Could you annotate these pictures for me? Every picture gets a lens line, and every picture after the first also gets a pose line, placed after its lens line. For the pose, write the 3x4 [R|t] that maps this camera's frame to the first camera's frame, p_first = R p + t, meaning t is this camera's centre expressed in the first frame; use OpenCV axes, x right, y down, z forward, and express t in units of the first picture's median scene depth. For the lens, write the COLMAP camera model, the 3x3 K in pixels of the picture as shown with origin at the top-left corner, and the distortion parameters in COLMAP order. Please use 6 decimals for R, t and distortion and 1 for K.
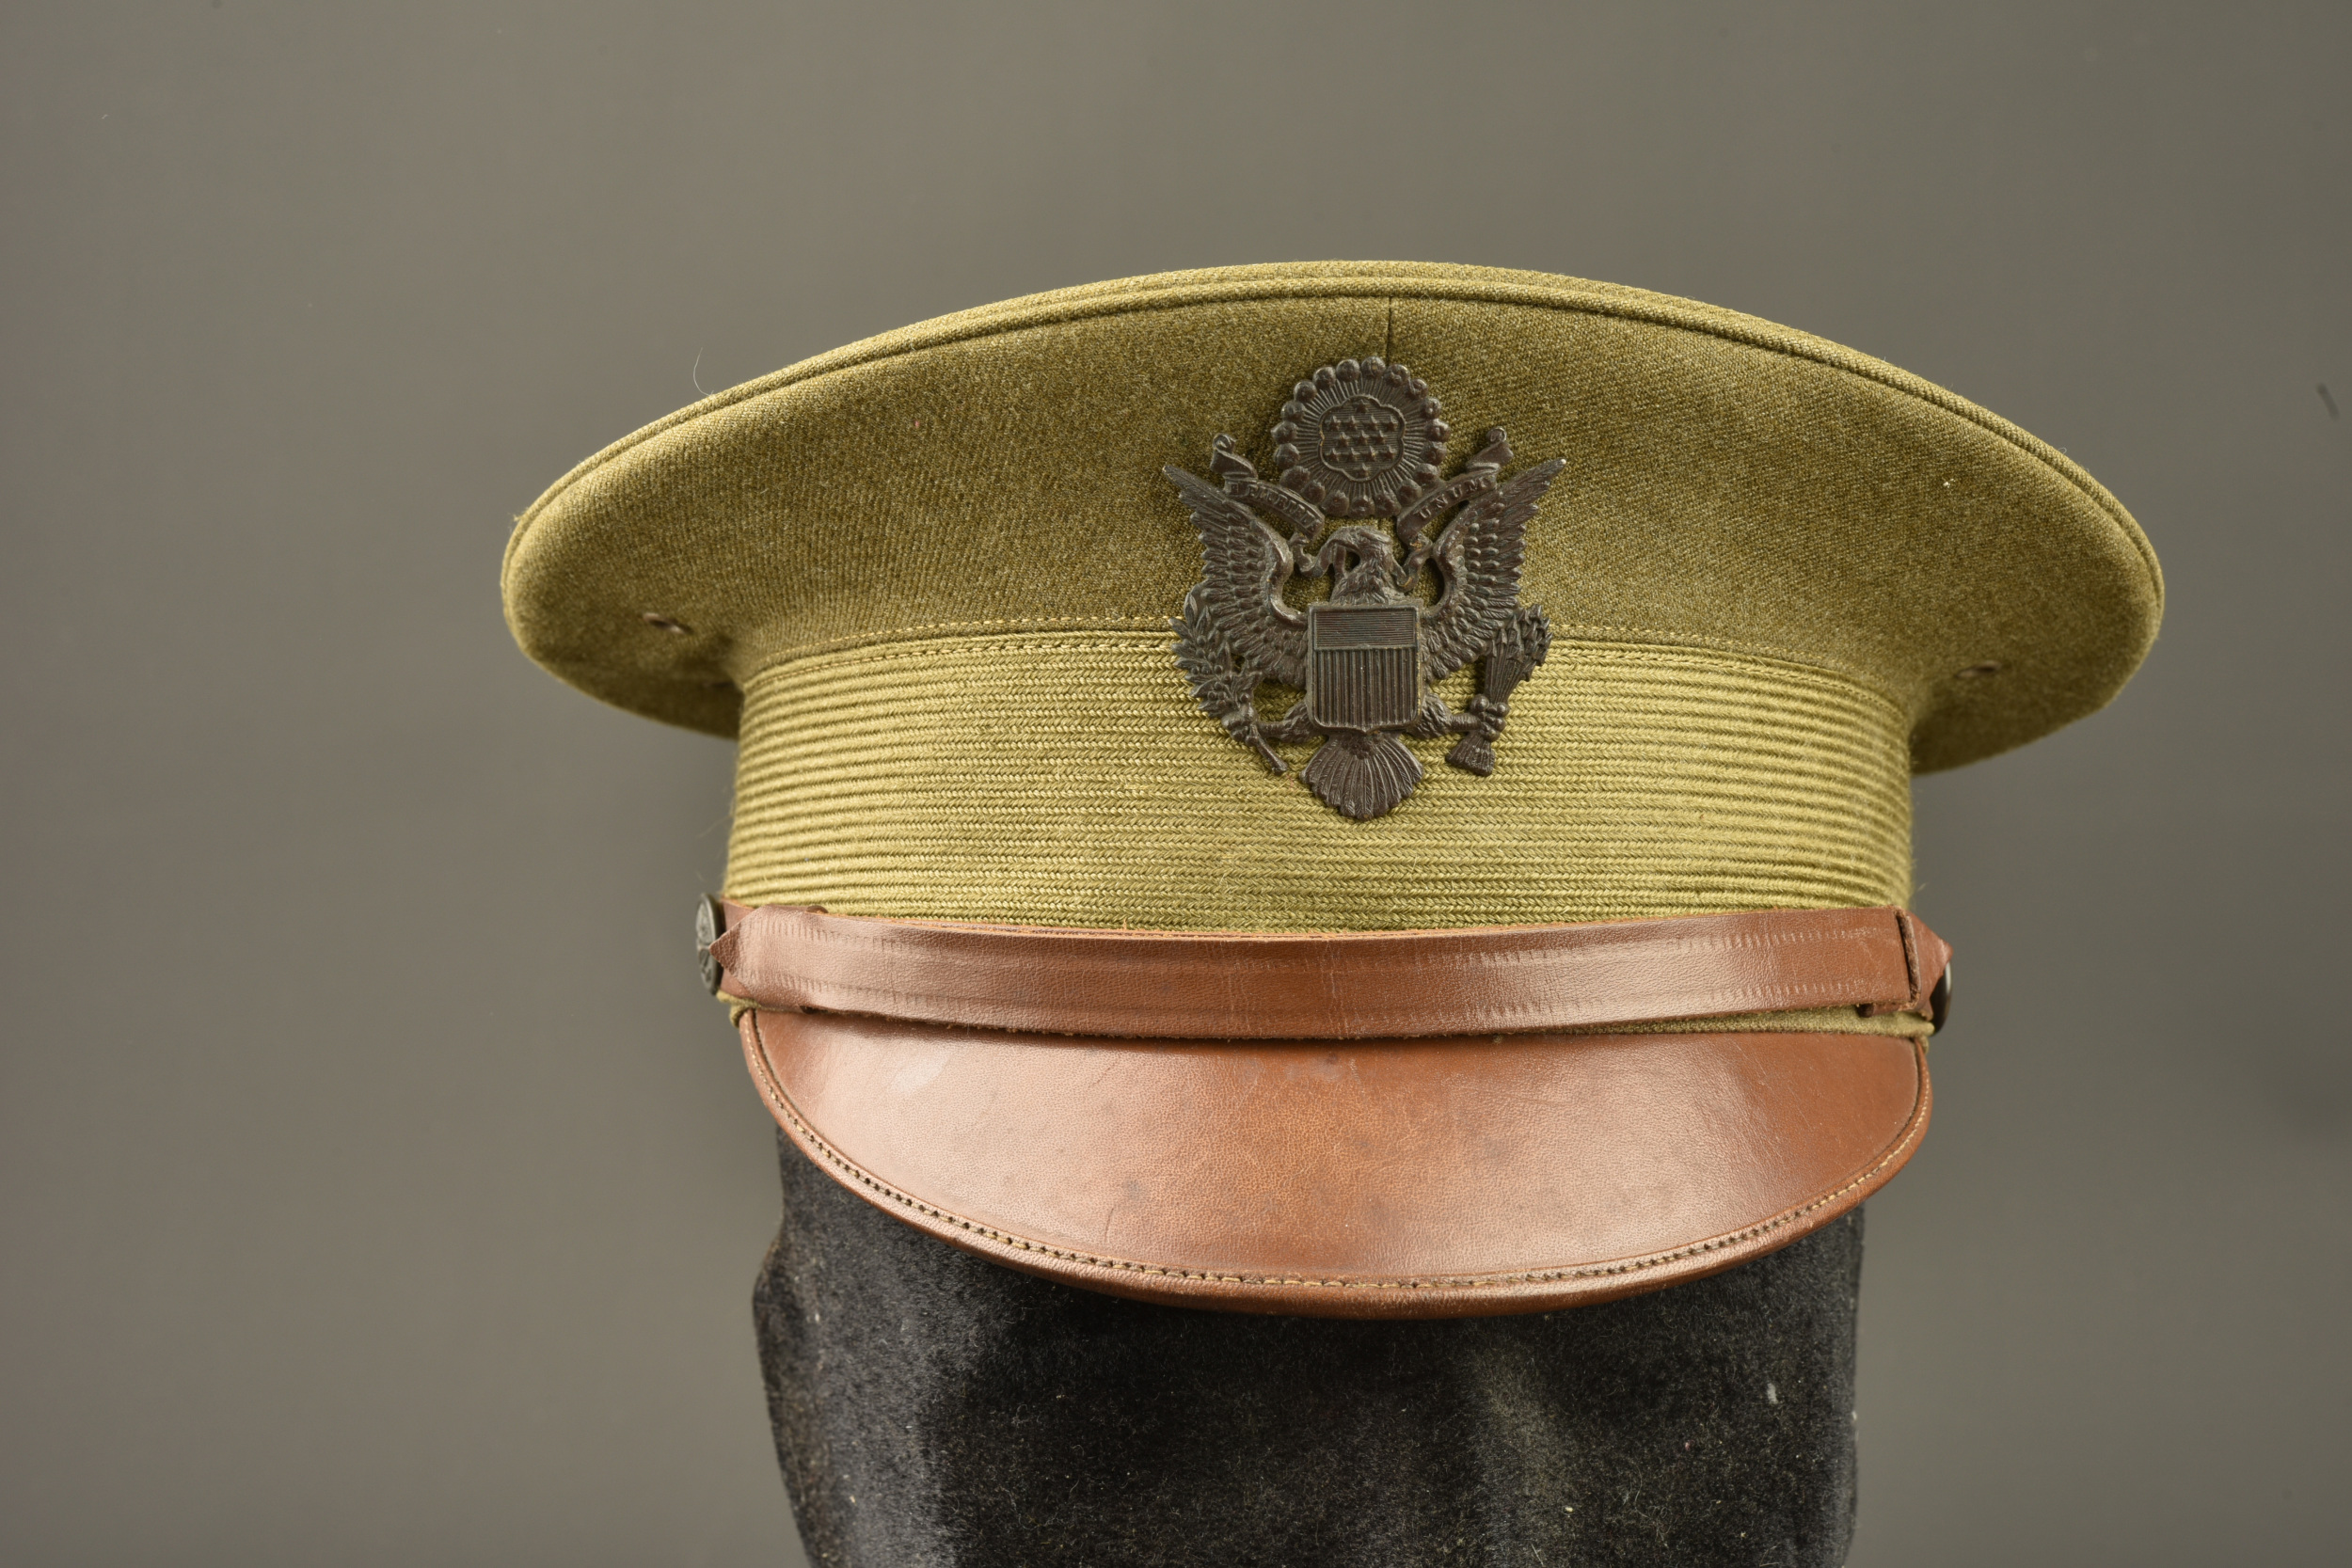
lens RADIAL K [[4413.3, 0, 831.6], [0, 4413.3, 784.2], [0, 0, 1]] dist [-0.068717, 0.032060]
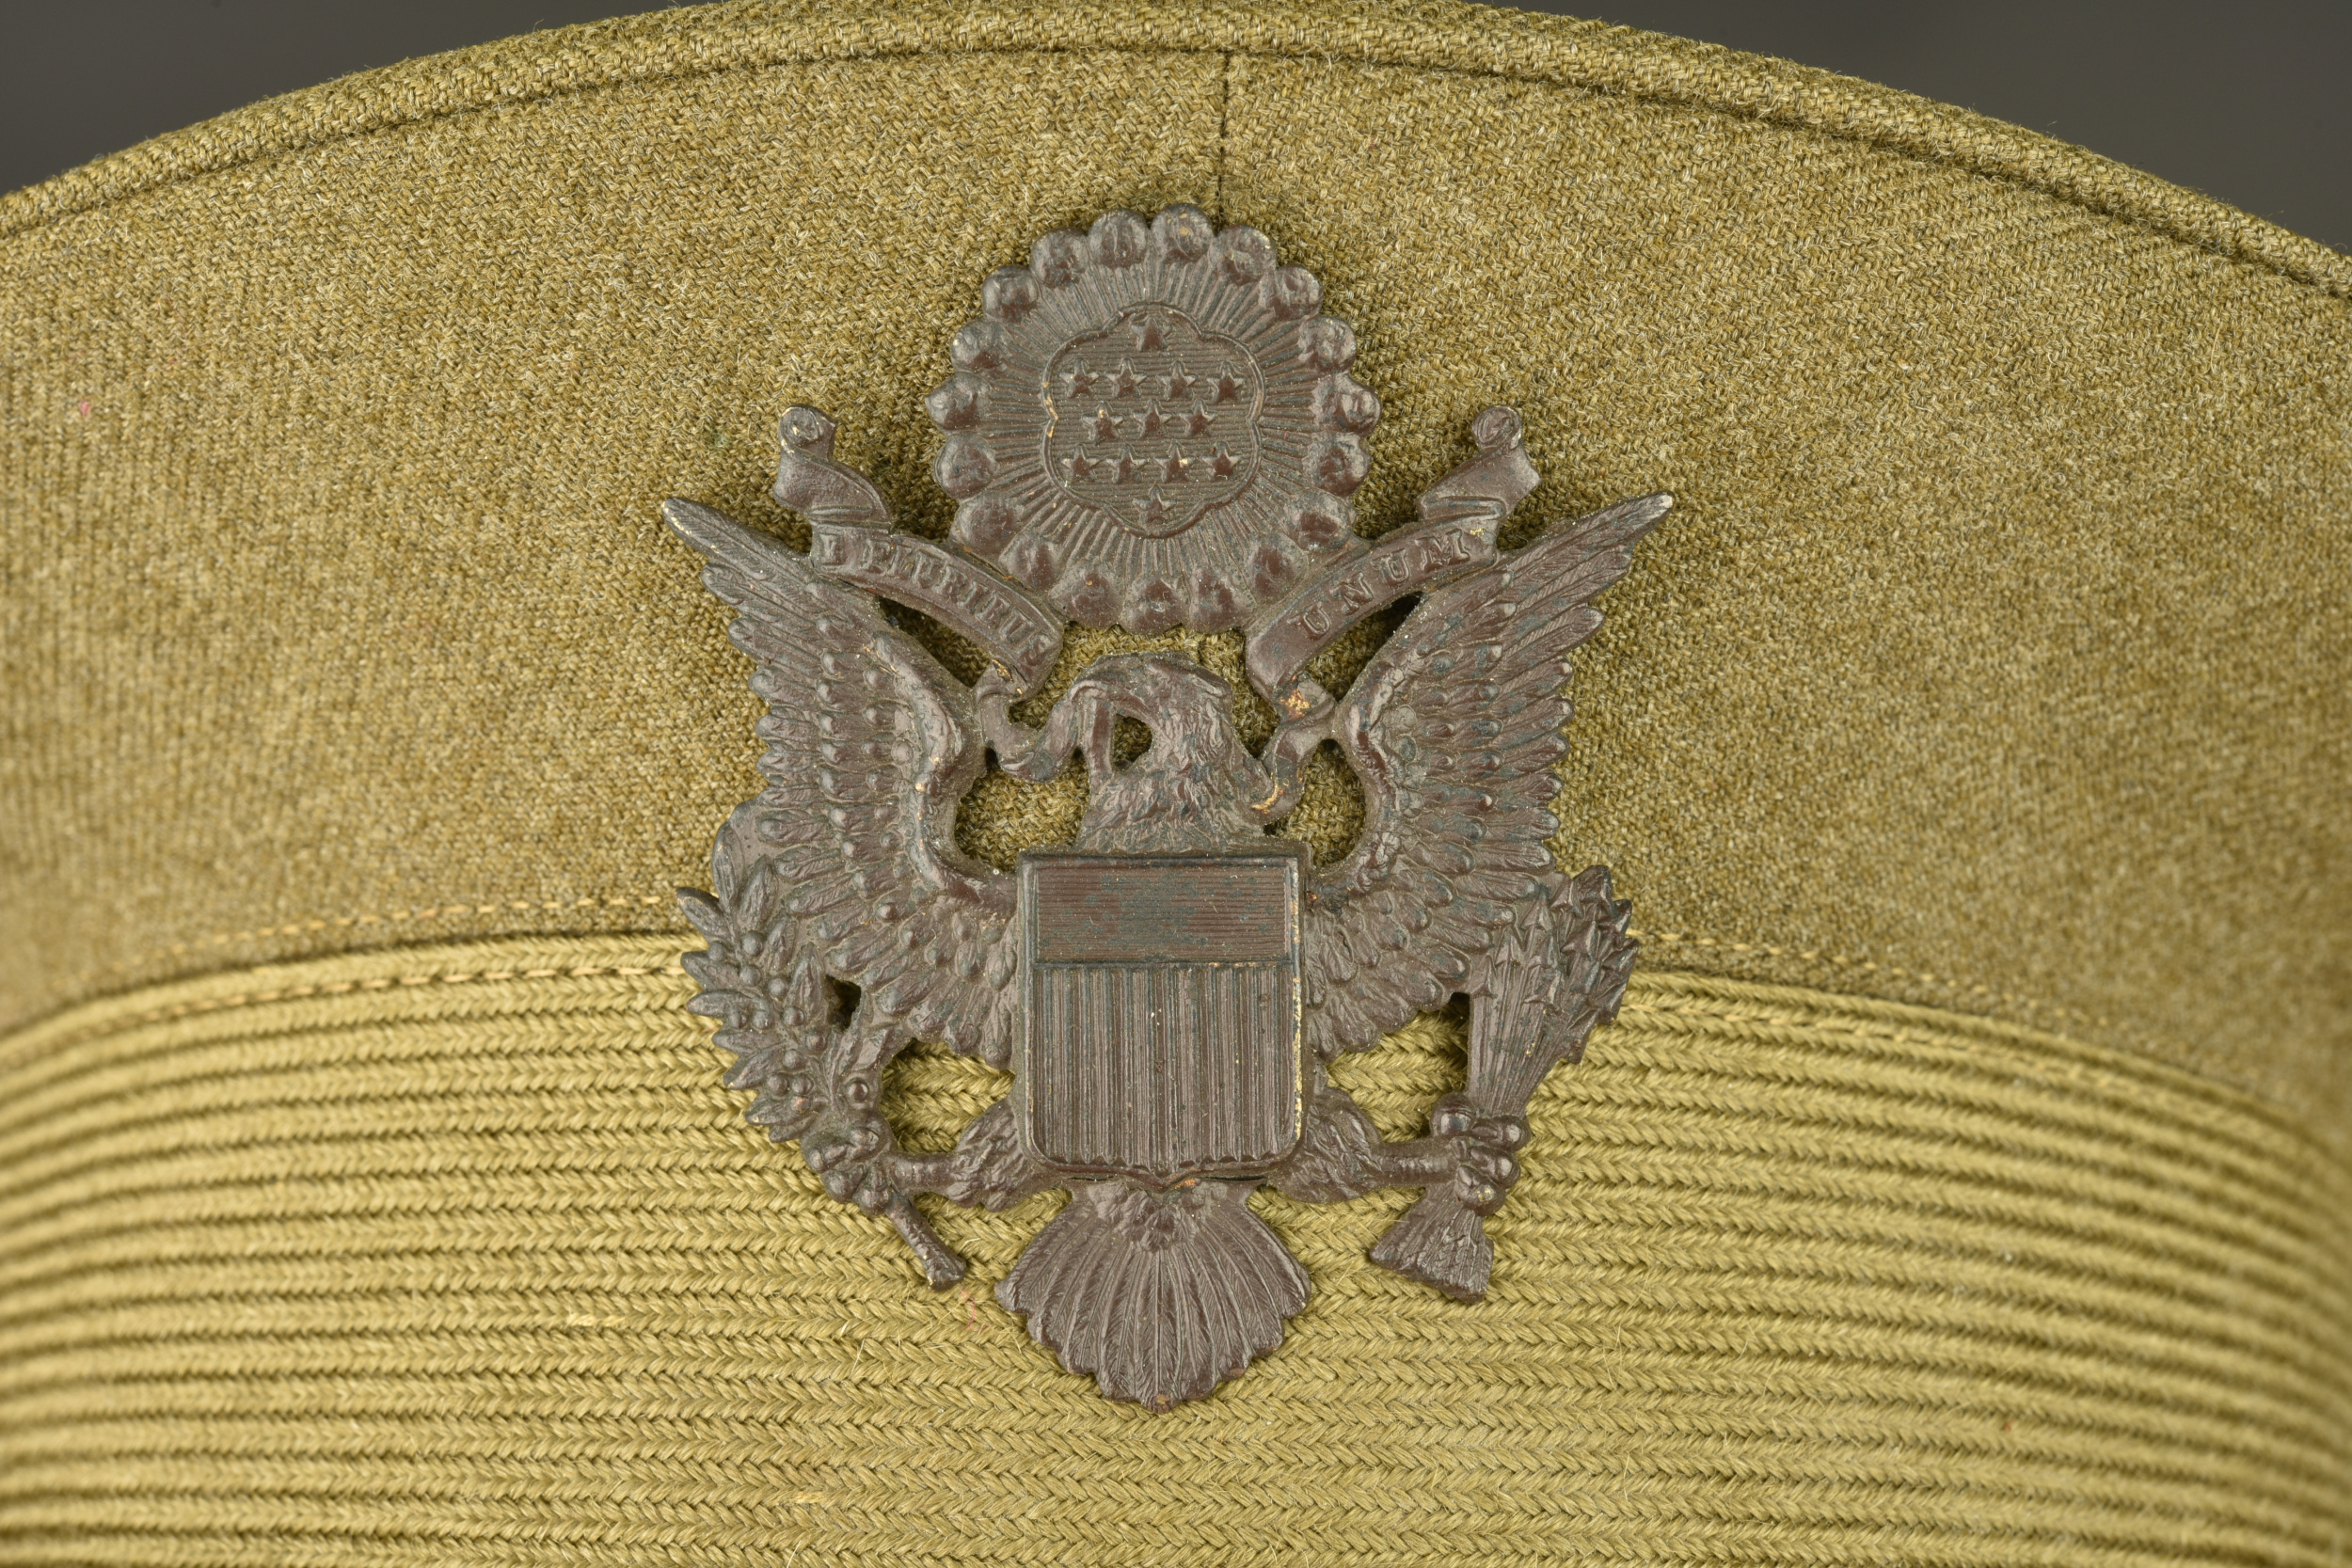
lens RADIAL K [[4413.3, 0, 831.6], [0, 4413.3, 784.2], [0, 0, 1]] dist [-0.068717, 0.032060]
pose [[0.999616, 0.027262, -0.004874, 0.090971], [-0.027694, 0.984842, -0.171229, 0.020824], [0.000132, 0.171298, 0.985219, 0.596778]]
